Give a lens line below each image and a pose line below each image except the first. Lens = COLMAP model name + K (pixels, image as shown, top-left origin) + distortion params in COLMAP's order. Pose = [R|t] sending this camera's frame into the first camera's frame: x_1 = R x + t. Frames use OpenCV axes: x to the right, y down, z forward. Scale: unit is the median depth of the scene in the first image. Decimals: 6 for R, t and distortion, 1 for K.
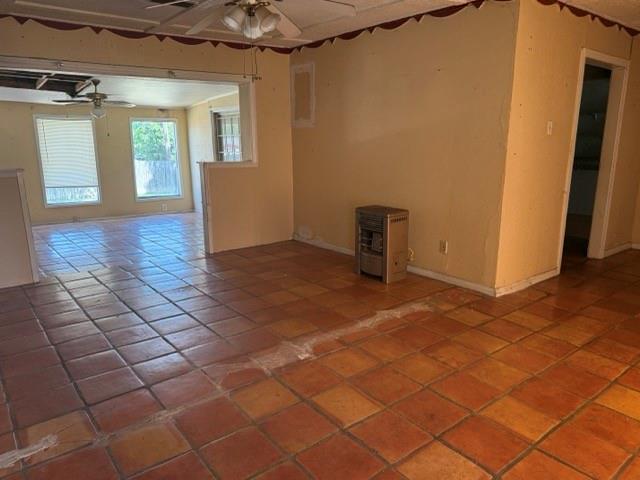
lens RADIAL K [[455.6, 0, 317.9], [0, 455.6, 240.0], [0, 0, 1]] dist [0.052665, -0.060105]
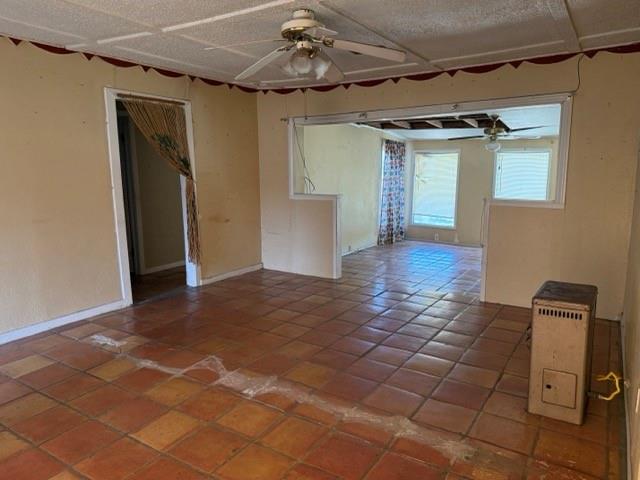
lens RADIAL K [[455.6, 0, 317.9], [0, 455.6, 240.0], [0, 0, 1]] dist [0.052665, -0.060105]
pose [[0.320473, 0.149386, -0.935404, 0.860383], [-0.201504, 0.975636, 0.086775, -0.178693], [0.925577, 0.160679, 0.342767, 0.699946]]
